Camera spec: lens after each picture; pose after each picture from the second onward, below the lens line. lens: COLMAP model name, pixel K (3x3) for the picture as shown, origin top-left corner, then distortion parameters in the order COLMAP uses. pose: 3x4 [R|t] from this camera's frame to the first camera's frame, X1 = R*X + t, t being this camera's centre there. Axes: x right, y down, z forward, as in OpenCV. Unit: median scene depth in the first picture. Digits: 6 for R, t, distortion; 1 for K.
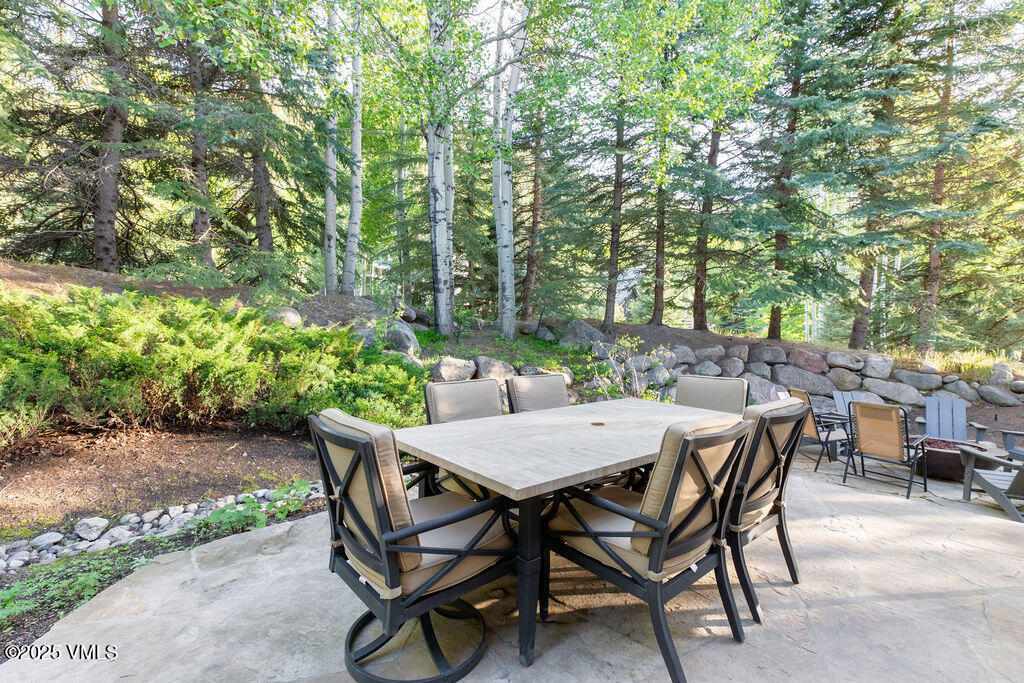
lens RADIAL K [[466.8, 0, 506.9], [0, 466.8, 344.0], [0, 0, 1]] dist [-0.015370, 0.002757]
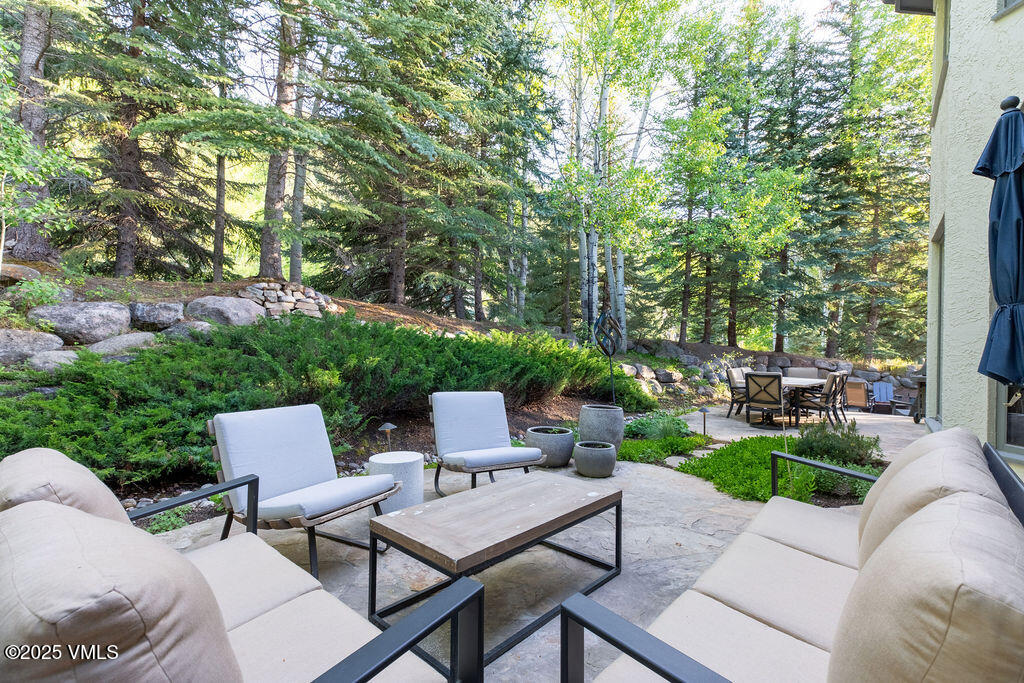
lens RADIAL K [[466.8, 0, 516.3], [0, 466.8, 341.2], [0, 0, 1]] dist [-0.015370, 0.002757]
pose [[0.995806, -0.006390, 0.091267, -0.527214], [0.009310, 0.999457, -0.031611, -0.006667], [-0.091015, 0.032328, 0.995325, -0.557921]]
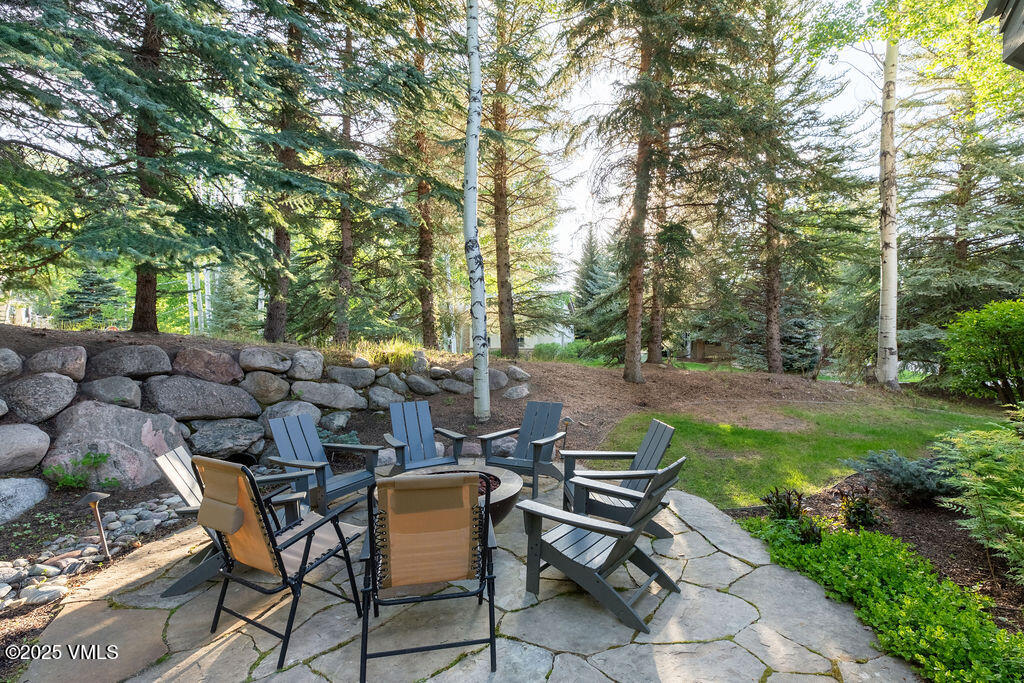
lens RADIAL K [[466.8, 0, 564.3], [0, 466.8, 338.4], [0, 0, 1]] dist [-0.015370, 0.002757]
pose [[0.312545, -0.038629, 0.949117, 0.217392], [0.034776, 0.998968, 0.029206, -0.001066], [-0.949266, 0.023878, 0.313566, 0.366741]]
